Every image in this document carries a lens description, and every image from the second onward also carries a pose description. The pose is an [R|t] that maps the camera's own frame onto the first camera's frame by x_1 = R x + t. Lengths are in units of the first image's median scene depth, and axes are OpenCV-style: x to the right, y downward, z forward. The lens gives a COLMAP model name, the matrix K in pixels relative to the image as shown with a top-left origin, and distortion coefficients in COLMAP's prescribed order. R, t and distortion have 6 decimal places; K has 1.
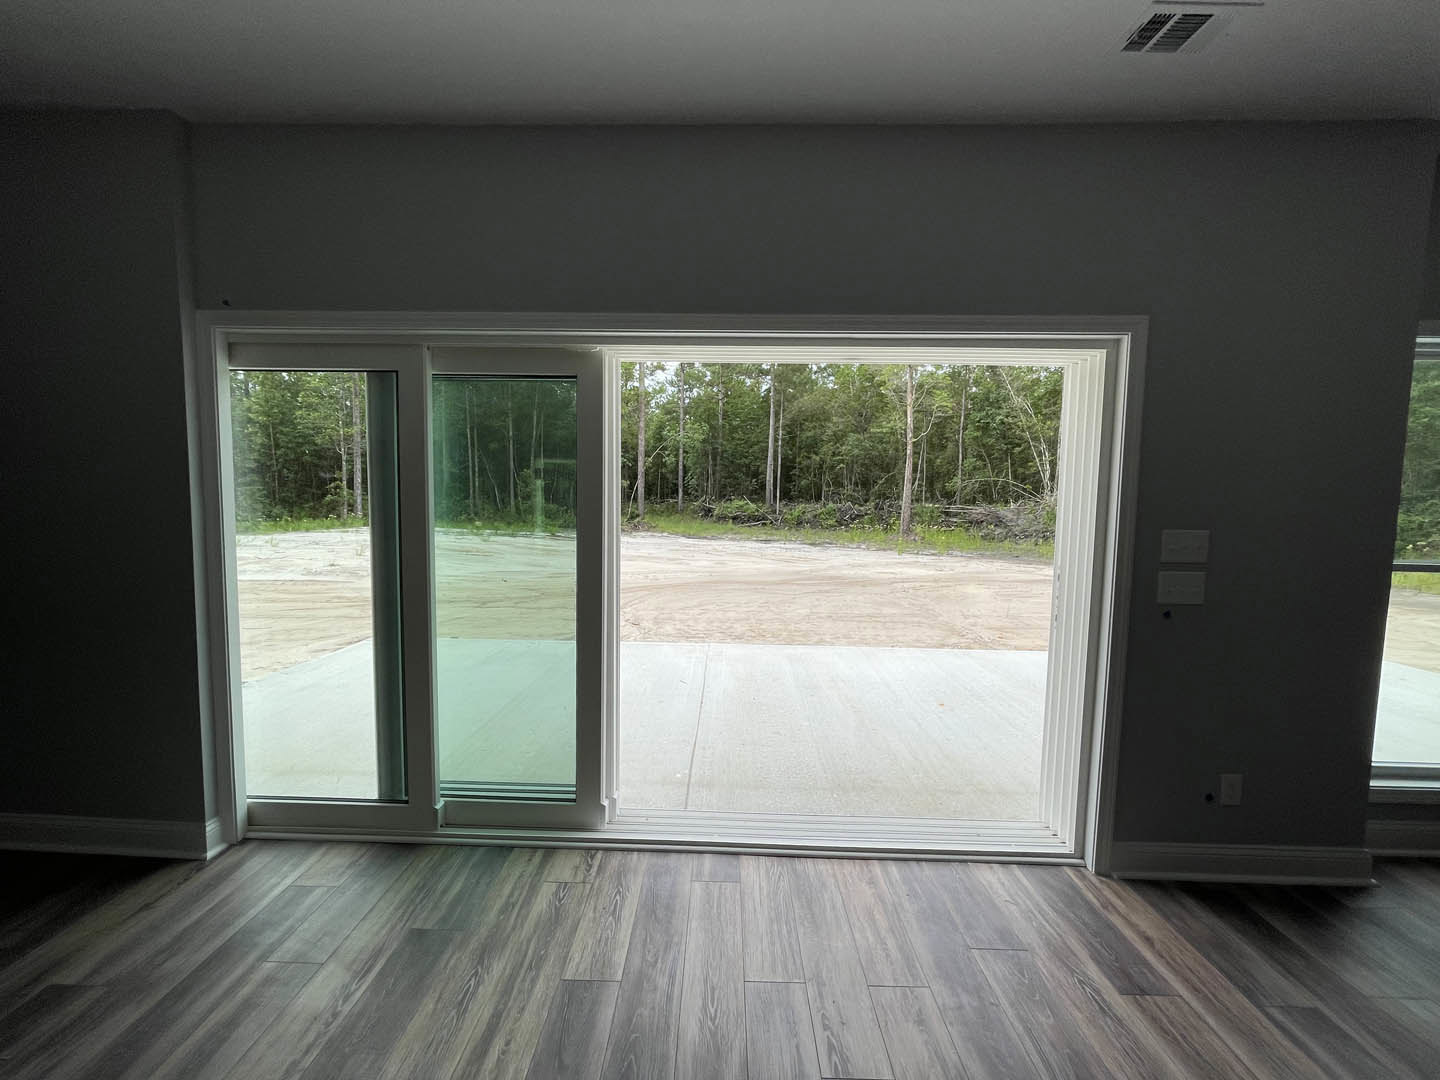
lens RADIAL K [[579.8, 0, 713.9], [0, 579.8, 546.2], [0, 0, 1]] dist [0.001509, 0.000006]
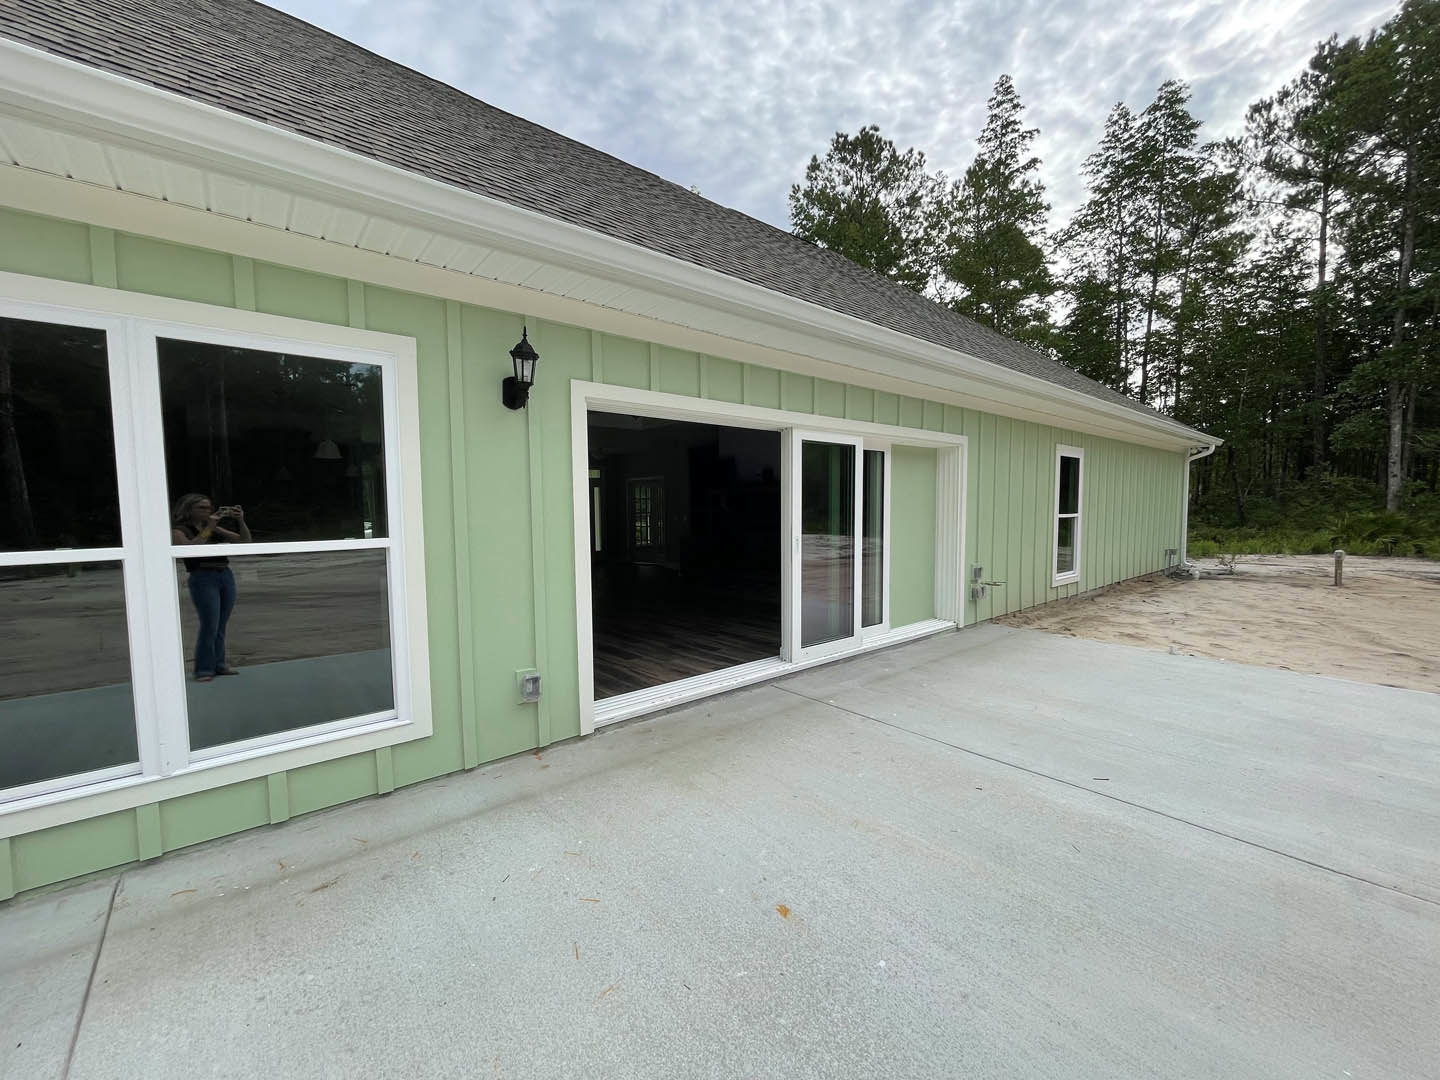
lens RADIAL K [[579.8, 0, 713.9], [0, 579.8, 546.2], [0, 0, 1]] dist [0.001509, 0.000006]
pose [[-0.747734, 0.037296, -0.662950, 1.792266], [-0.050067, 0.992412, 0.112301, -0.164042], [0.662108, 0.117163, -0.740193, 3.123369]]
